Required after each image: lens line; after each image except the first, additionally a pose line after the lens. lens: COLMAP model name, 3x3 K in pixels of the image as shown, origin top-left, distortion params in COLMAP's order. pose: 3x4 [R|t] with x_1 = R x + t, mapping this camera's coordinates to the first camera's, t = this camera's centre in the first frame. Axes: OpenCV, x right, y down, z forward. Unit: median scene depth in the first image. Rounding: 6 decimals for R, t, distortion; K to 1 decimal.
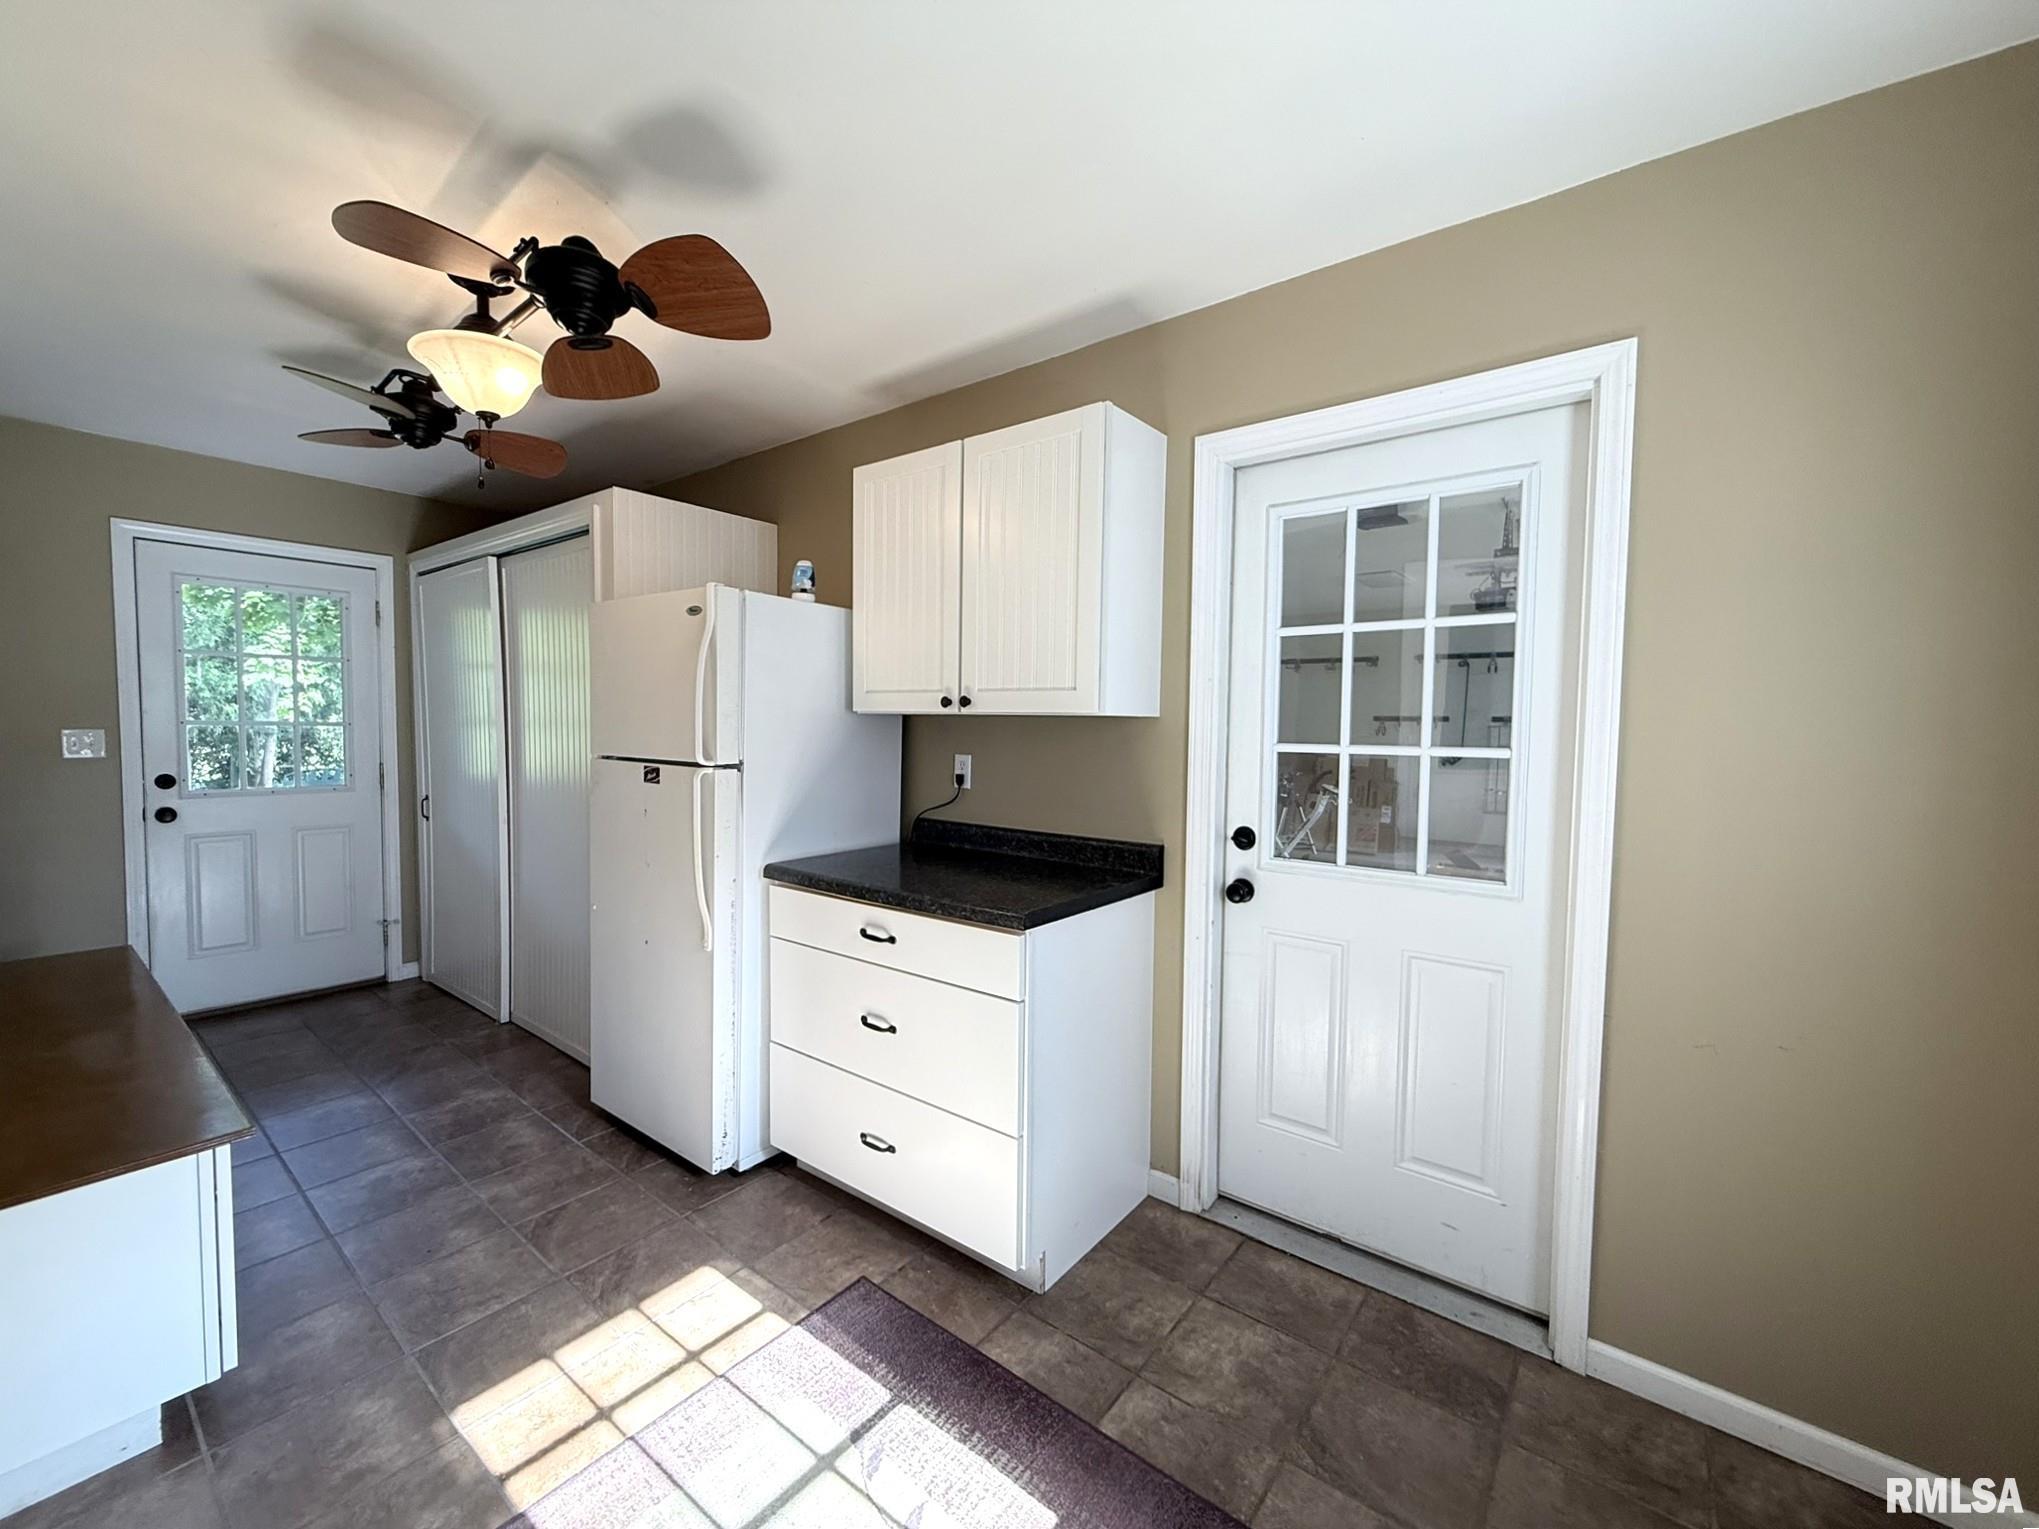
lens RADIAL K [[820.7, 0, 1019.5], [0, 820.7, 764.5], [0, 0, 1]] dist [-0.000151, -0.000525]
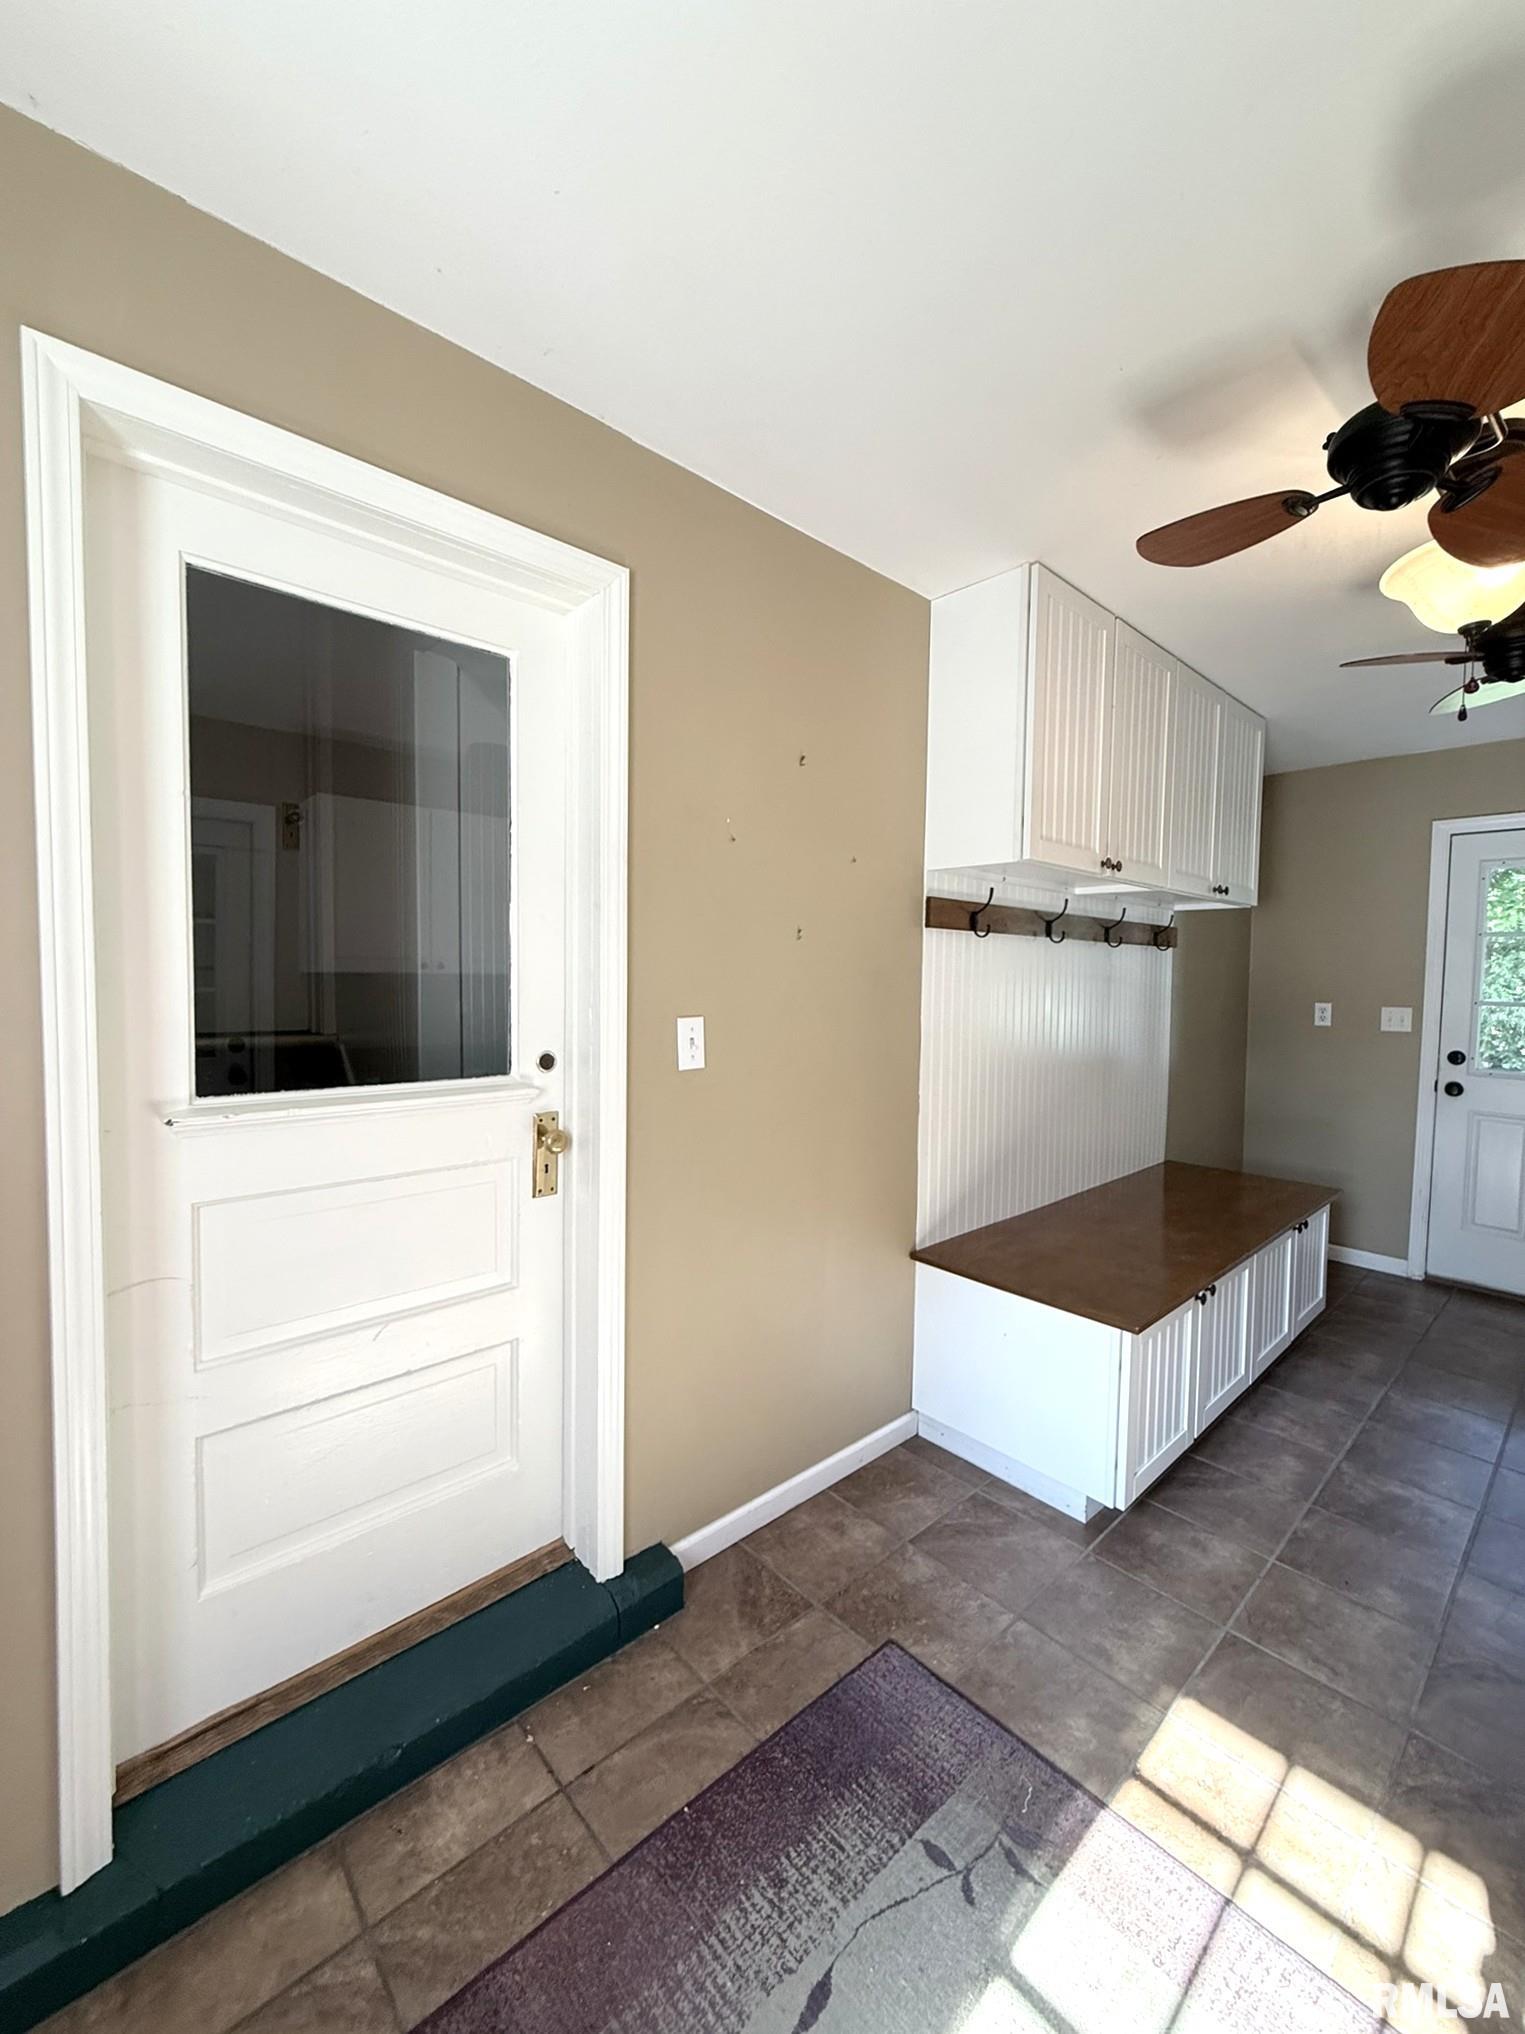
lens RADIAL K [[818.7, 0, 762.5], [0, 818.7, 1017.0], [0, 0, 1]] dist [-0.000151, -0.000525]
pose [[-0.175468, 0.035868, -0.983832, 0.317533], [-0.070863, 0.996284, 0.048960, -0.039129], [0.981932, 0.078308, -0.172274, 0.554611]]
